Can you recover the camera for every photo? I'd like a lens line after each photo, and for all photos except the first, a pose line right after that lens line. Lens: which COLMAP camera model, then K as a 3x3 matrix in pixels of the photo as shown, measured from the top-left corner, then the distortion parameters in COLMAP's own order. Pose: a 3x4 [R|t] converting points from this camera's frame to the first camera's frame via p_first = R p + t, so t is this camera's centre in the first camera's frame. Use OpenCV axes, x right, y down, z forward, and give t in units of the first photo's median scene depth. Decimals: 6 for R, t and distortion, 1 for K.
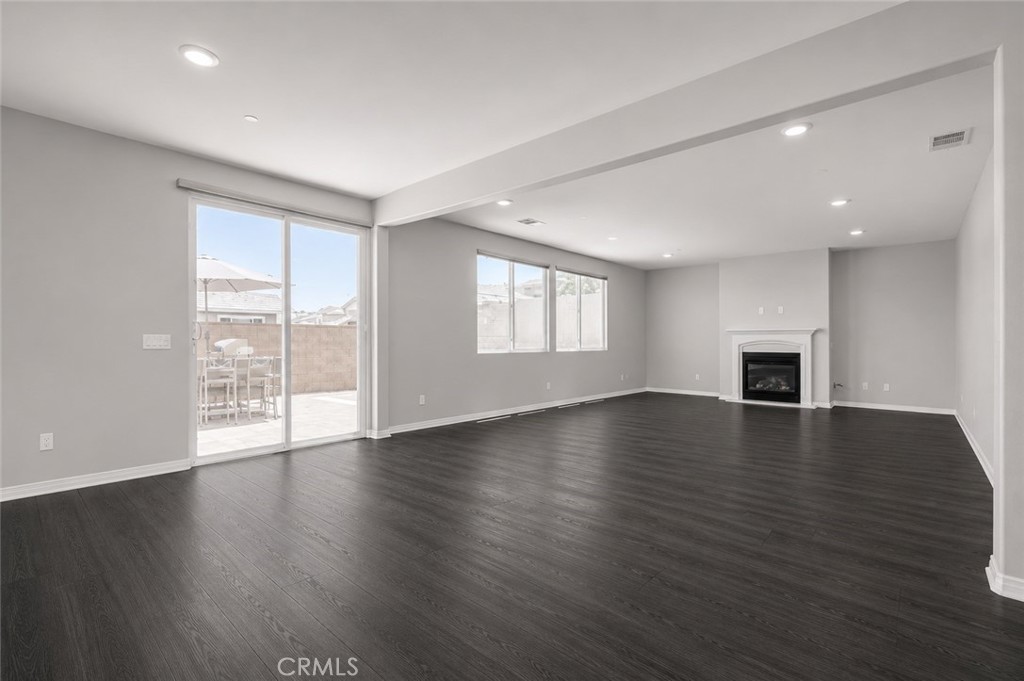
lens RADIAL K [[482.5, 0, 512.0], [0, 482.5, 340.5], [0, 0, 1]] dist [-0.000545, 0.000021]
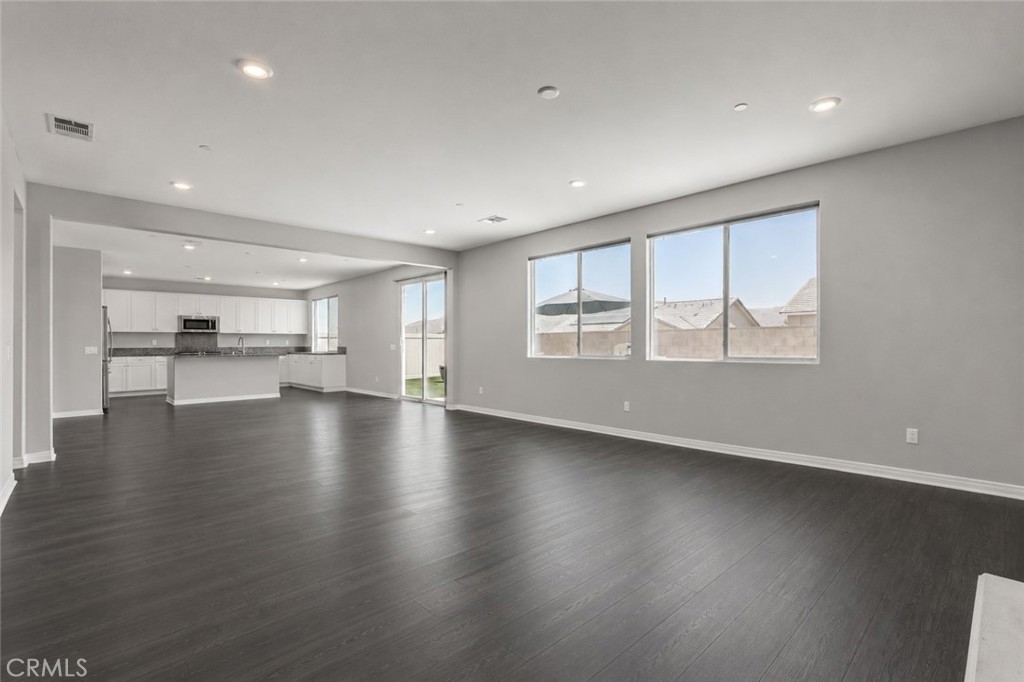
lens RADIAL K [[482.5, 0, 512.0], [0, 482.5, 341.0], [0, 0, 1]] dist [-0.000545, 0.000021]
pose [[-0.102458, -0.006273, -0.994718, 0.810064], [0.006386, 0.999955, -0.006964, -0.000285], [0.994717, -0.007066, -0.102413, 0.902798]]
